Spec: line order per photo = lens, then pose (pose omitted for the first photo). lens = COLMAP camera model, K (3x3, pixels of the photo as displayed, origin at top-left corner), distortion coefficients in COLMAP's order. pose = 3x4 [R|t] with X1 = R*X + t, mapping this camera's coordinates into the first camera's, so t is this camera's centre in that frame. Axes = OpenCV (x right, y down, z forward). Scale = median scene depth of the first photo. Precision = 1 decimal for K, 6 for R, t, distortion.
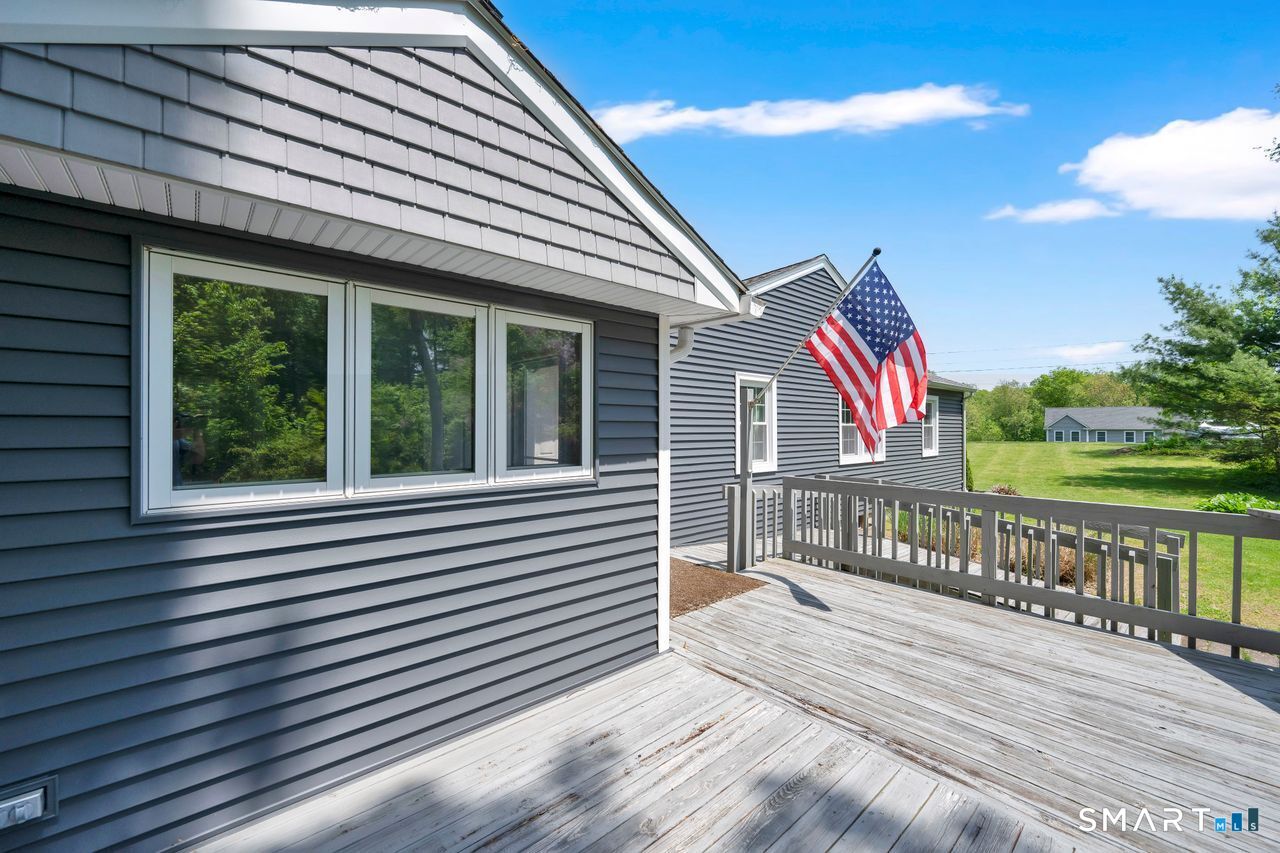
lens RADIAL K [[507.2, 0, 649.0], [0, 507.2, 424.9], [0, 0, 1]] dist [-0.001482, -0.000099]
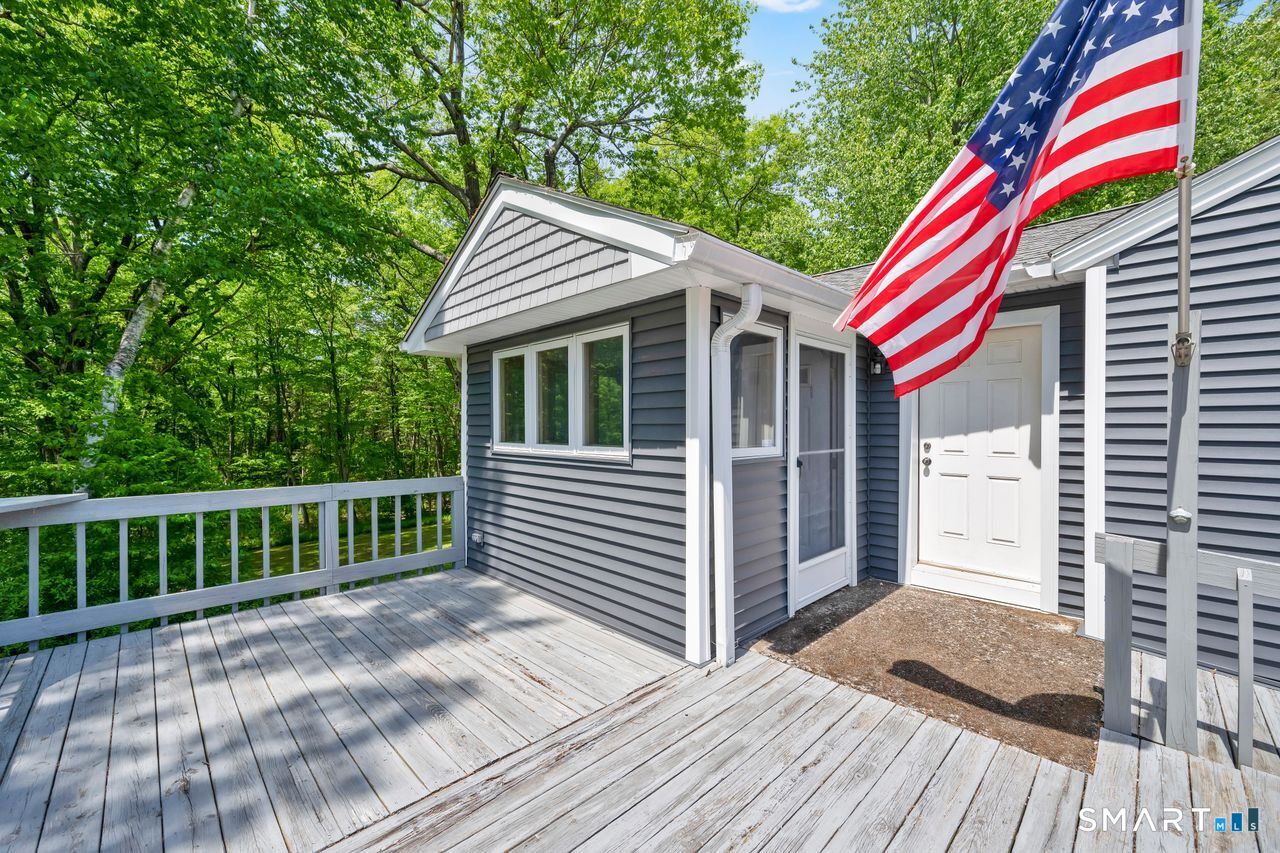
lens RADIAL K [[507.2, 0, 639.6], [0, 507.2, 424.3], [0, 0, 1]] dist [-0.001482, -0.000099]
pose [[0.041404, 0.001574, -0.999141, 0.959318], [0.013596, 0.999905, 0.002139, 0.023185], [0.999050, -0.013672, 0.041379, 0.911823]]
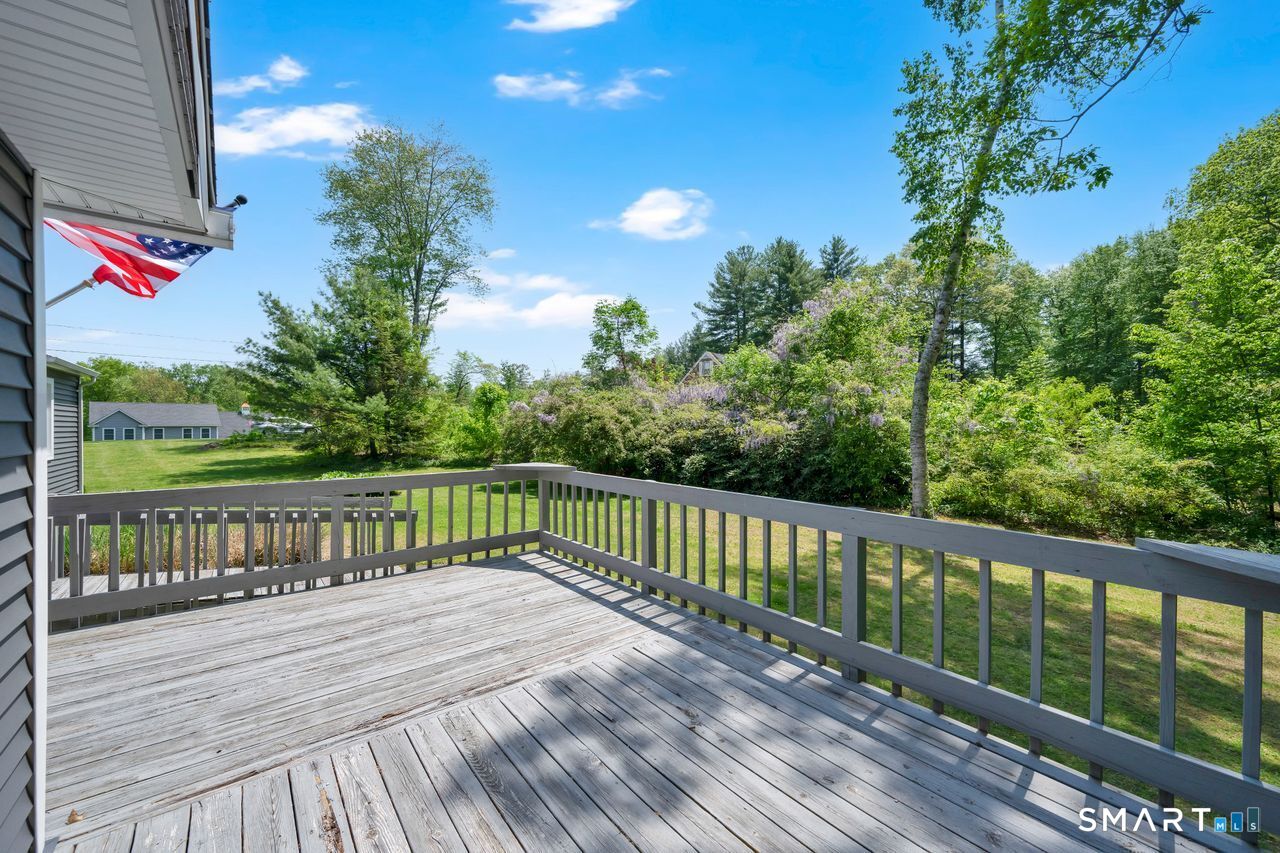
lens RADIAL K [[507.2, 0, 646.0], [0, 507.2, 424.5], [0, 0, 1]] dist [-0.001482, -0.000099]
pose [[0.055662, -0.002157, 0.998447, -0.451026], [-0.002446, 0.999994, 0.002297, 0.023945], [-0.998447, -0.002570, 0.055656, 0.399680]]
